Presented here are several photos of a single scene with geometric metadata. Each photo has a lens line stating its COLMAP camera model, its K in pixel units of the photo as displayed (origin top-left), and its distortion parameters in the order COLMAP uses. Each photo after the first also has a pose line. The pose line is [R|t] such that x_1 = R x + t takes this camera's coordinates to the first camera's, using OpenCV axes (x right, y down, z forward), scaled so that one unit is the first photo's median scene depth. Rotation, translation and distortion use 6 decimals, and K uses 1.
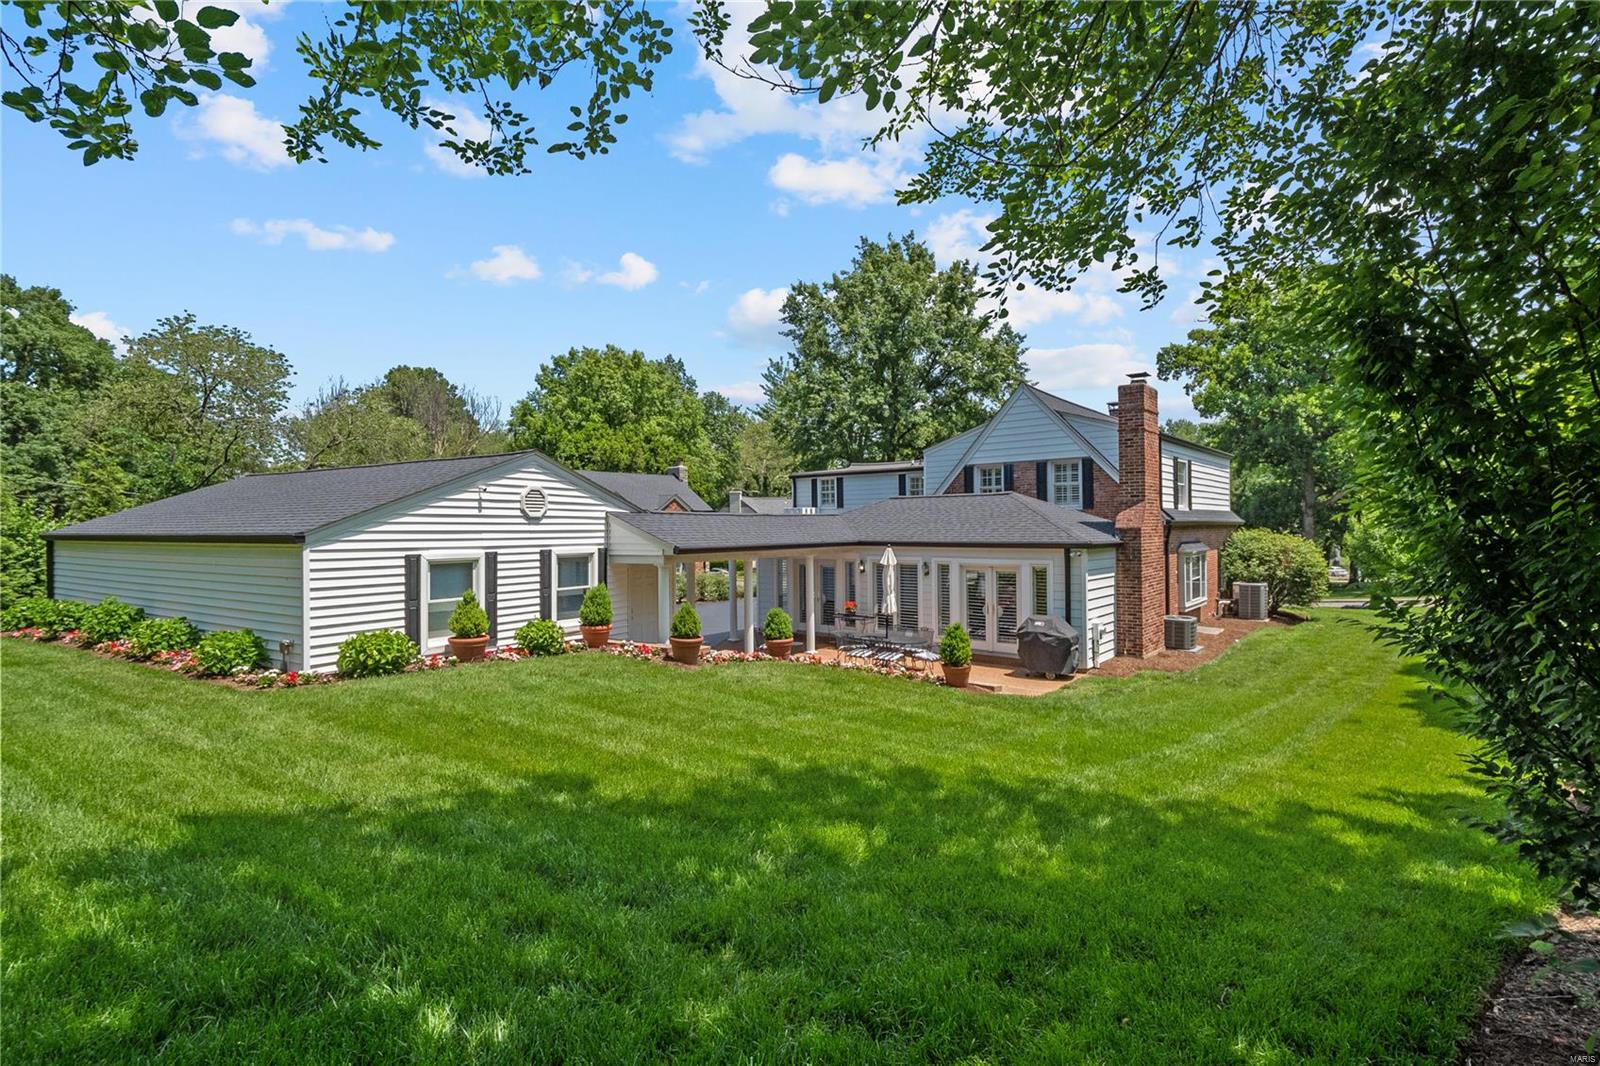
lens RADIAL K [[776.9, 0, 800.0], [0, 776.9, 533.0], [0, 0, 1]] dist [-0.005867, -0.000416]
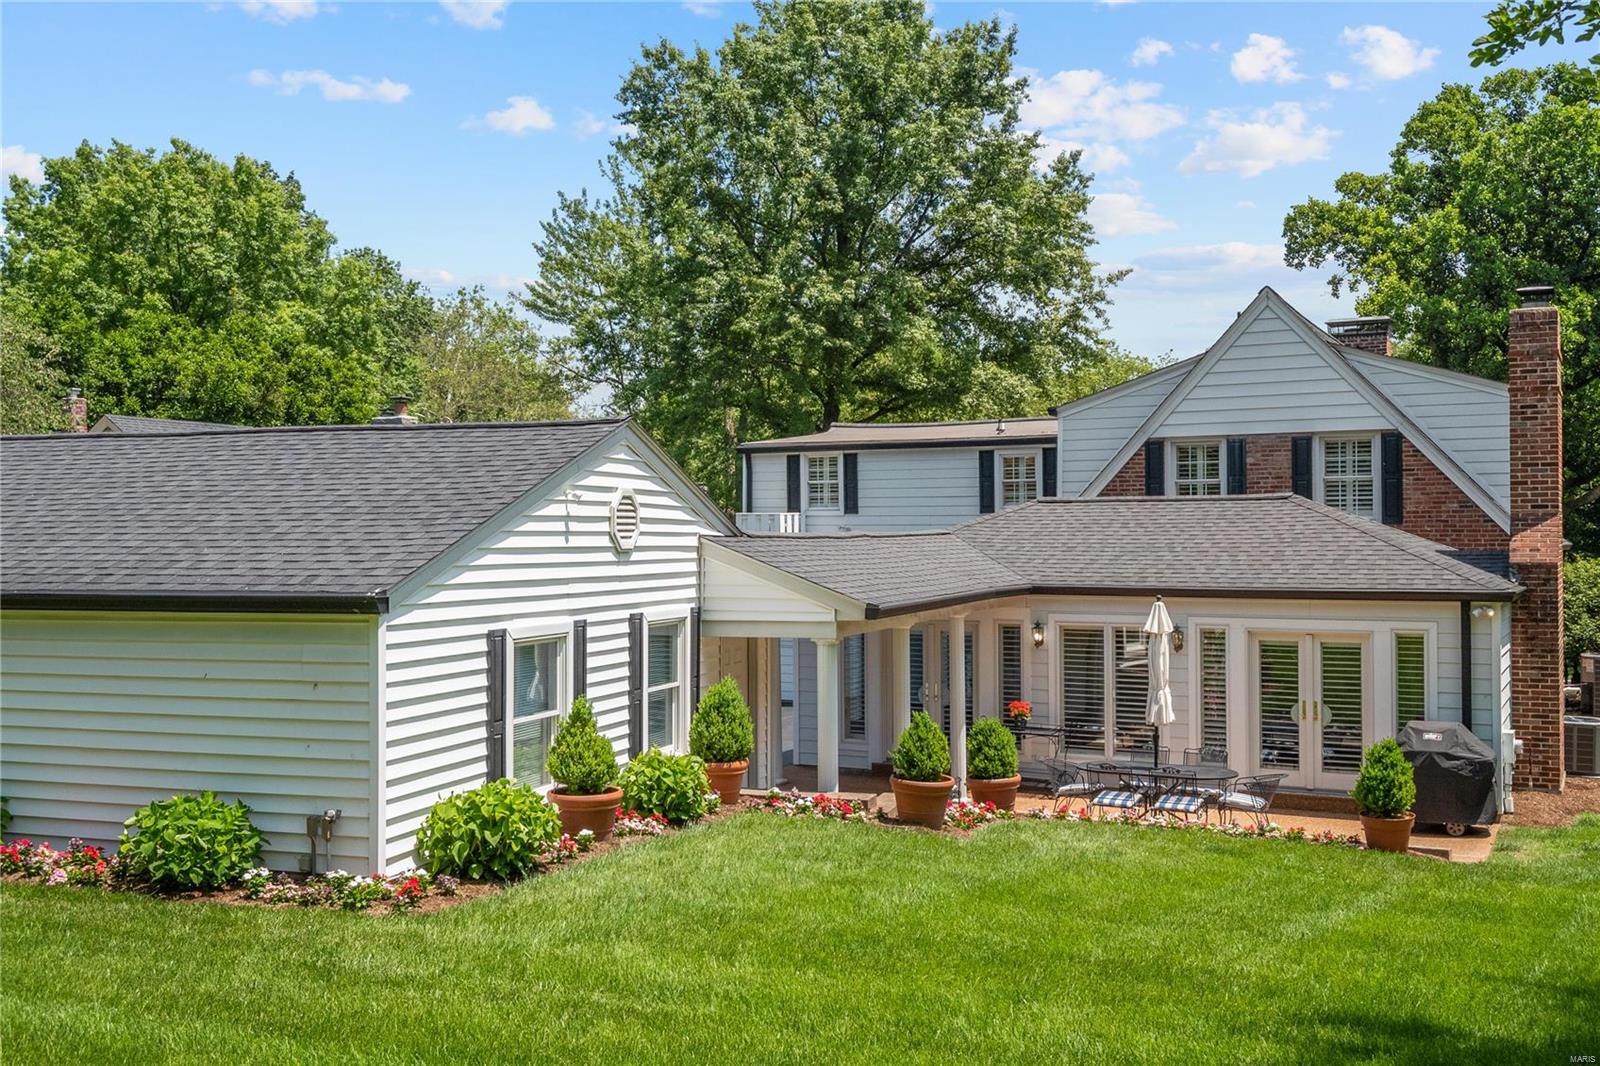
lens RADIAL K [[1630.7, 0, 800.0], [0, 1630.7, 533.0], [0, 0, 1]] dist [0.094542, -0.290846]
pose [[0.974455, 0.003339, 0.224559, -0.269984], [-0.001408, 0.999961, -0.008760, -0.012613], [-0.224579, 0.008220, 0.974421, -0.035479]]
